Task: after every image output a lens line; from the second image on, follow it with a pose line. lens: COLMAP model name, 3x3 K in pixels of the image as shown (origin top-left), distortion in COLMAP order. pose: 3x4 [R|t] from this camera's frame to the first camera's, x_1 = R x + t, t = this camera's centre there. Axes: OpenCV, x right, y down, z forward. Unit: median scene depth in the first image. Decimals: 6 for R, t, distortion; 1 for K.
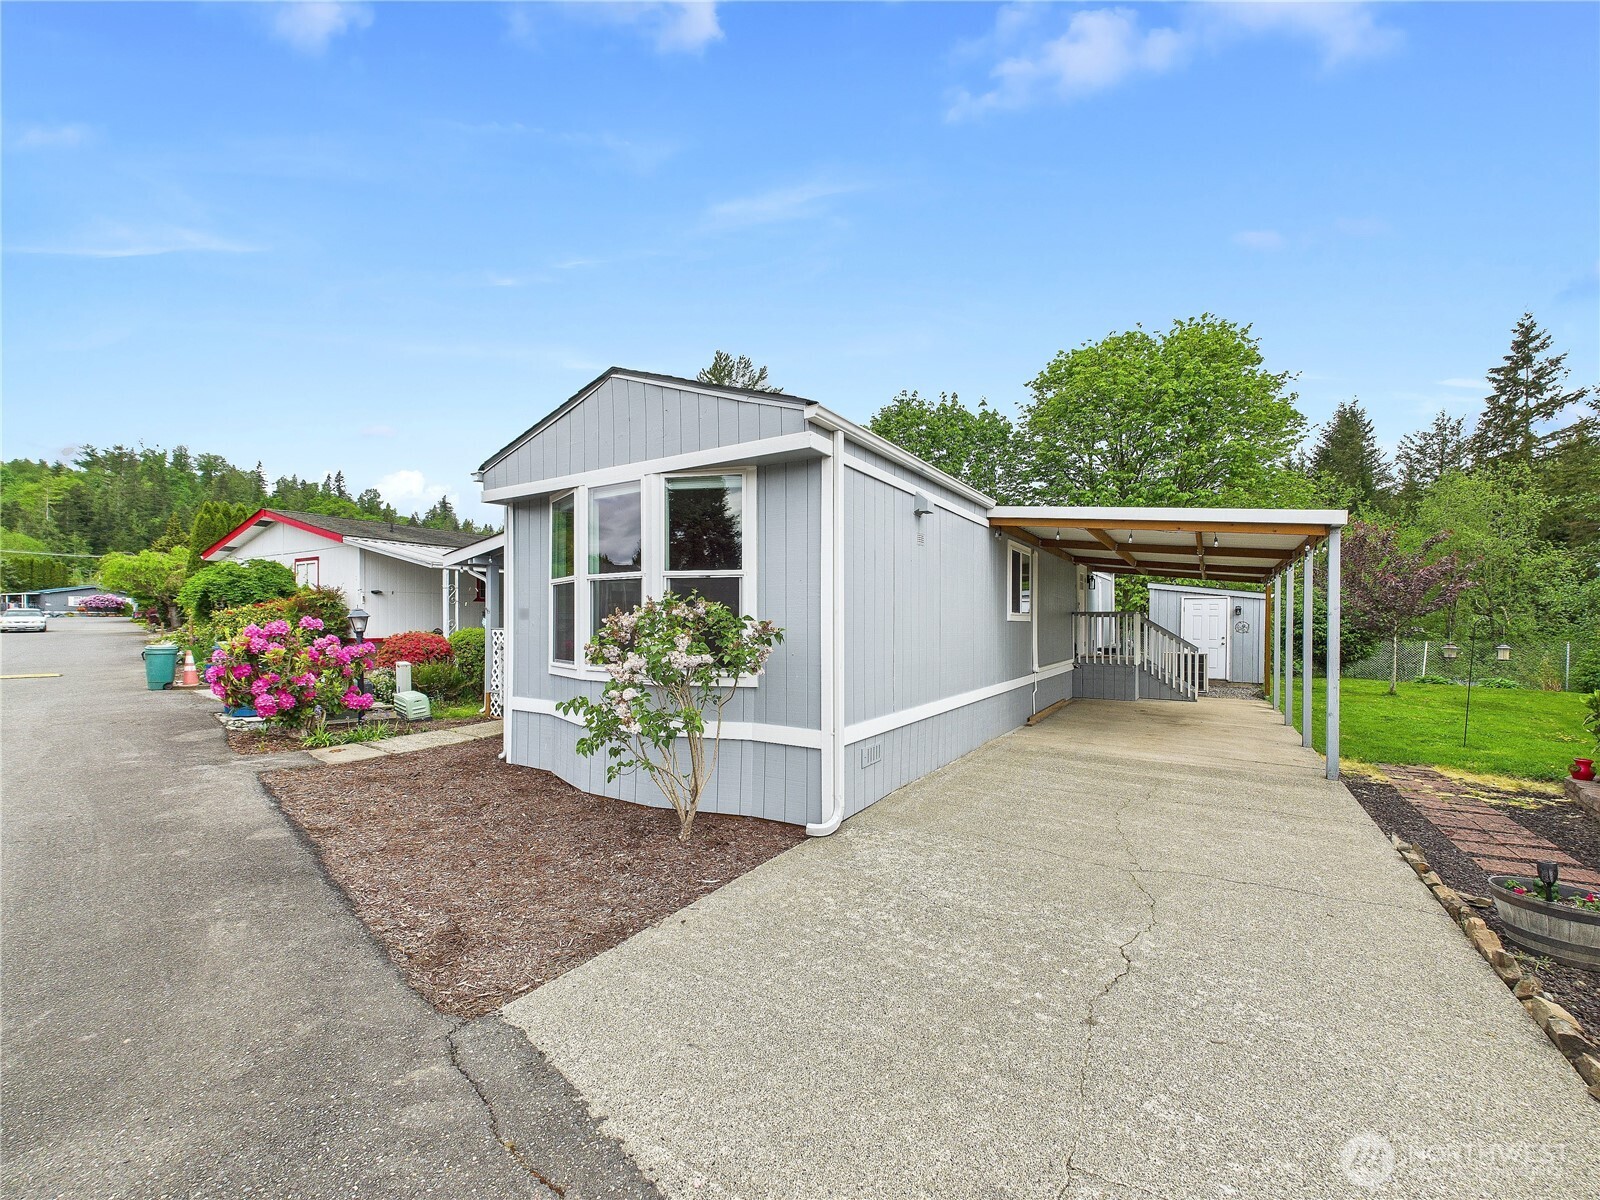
lens RADIAL K [[633.2, 0, 797.4], [0, 633.2, 622.2], [0, 0, 1]] dist [-0.011850, 0.000015]
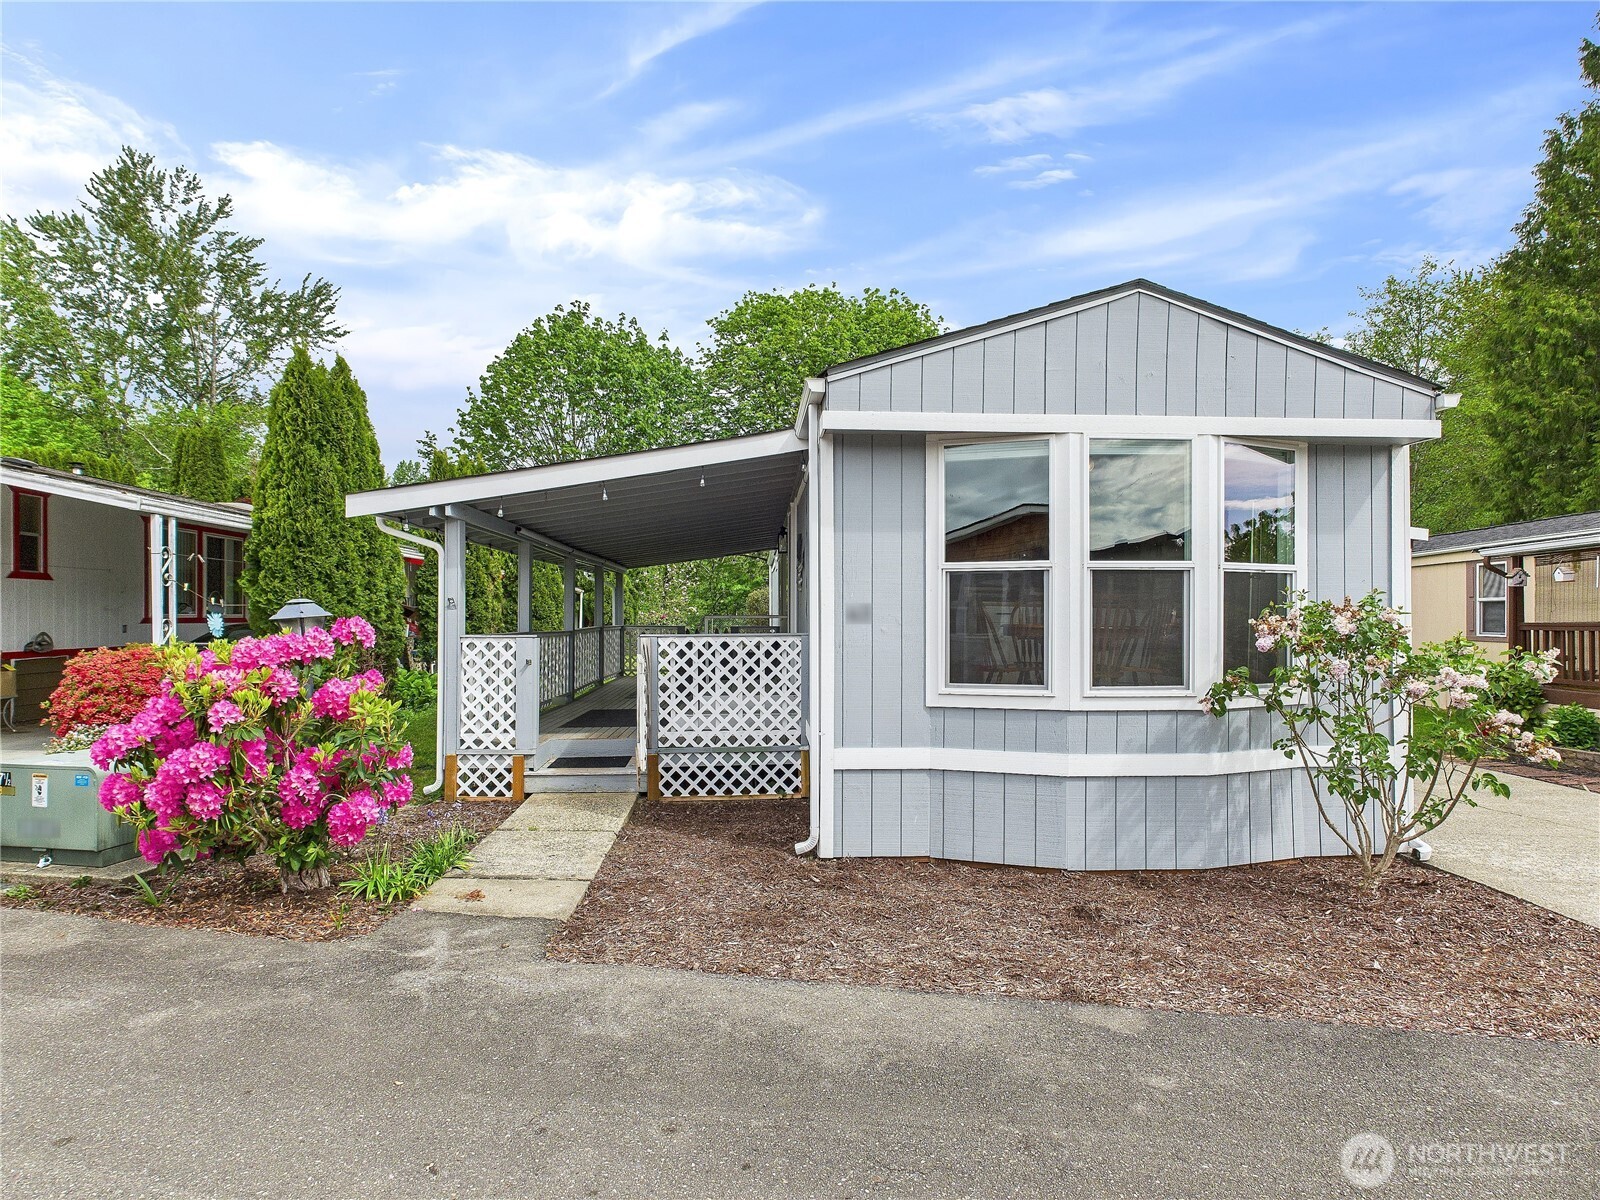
lens RADIAL K [[832.3, 0, 800.0], [0, 832.3, 600.0], [0, 0, 1]] dist [0.010384, 0.000046]
pose [[0.815041, 0.008246, 0.579345, -0.664502], [0.001070, 0.999876, -0.015738, -0.010335], [-0.579403, 0.013447, 0.814931, 0.242063]]
